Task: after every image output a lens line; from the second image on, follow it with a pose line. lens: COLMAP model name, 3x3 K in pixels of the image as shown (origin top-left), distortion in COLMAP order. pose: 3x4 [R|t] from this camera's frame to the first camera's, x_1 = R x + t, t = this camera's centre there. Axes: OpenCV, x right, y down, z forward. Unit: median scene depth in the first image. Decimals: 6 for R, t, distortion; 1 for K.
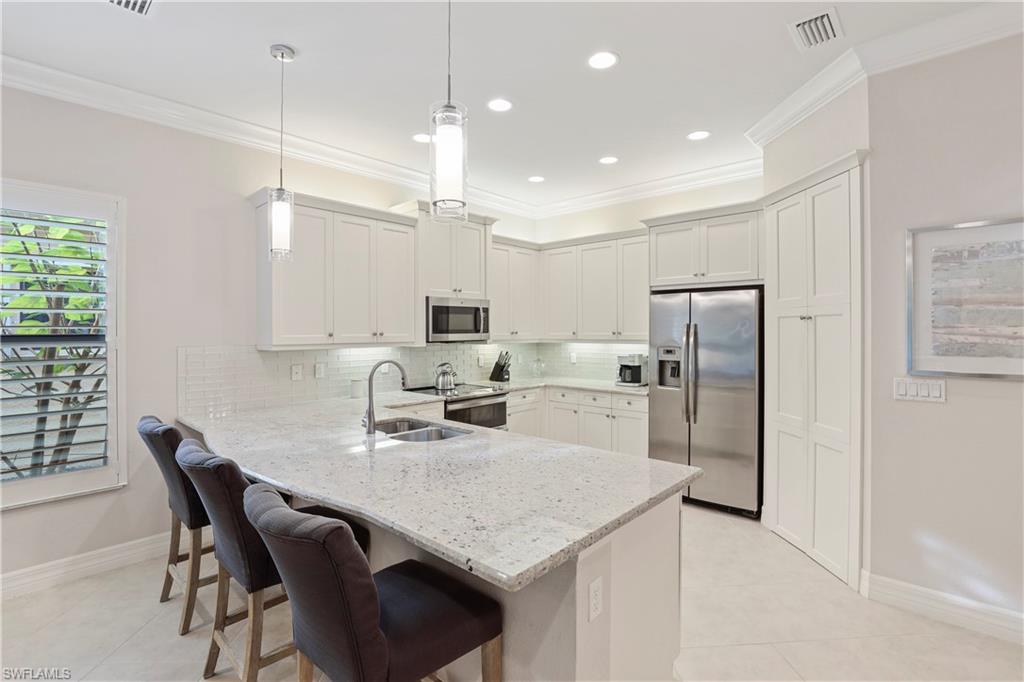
lens RADIAL K [[479.4, 0, 490.2], [0, 479.4, 341.0], [0, 0, 1]] dist [0.019690, -0.000831]
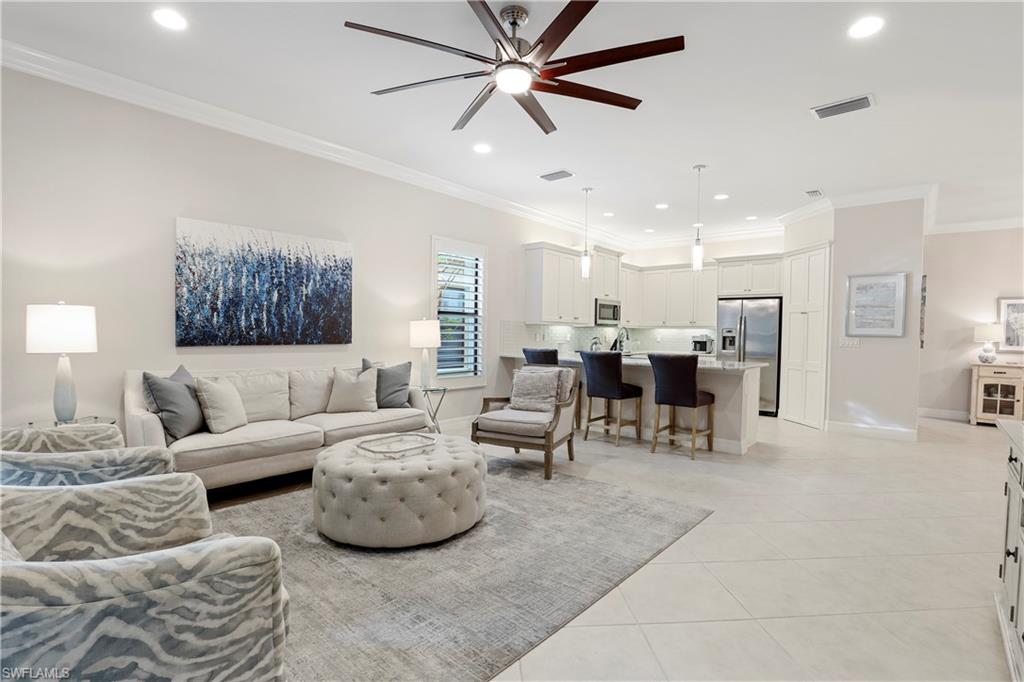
lens RADIAL K [[479.4, 0, 508.1], [0, 479.4, 350.3], [0, 0, 1]] dist [0.019690, -0.000831]
pose [[0.998617, 0.020121, 0.048570, -0.565346], [-0.021000, 0.999624, 0.017654, 0.079815], [-0.048197, -0.018650, 0.998664, -0.805099]]
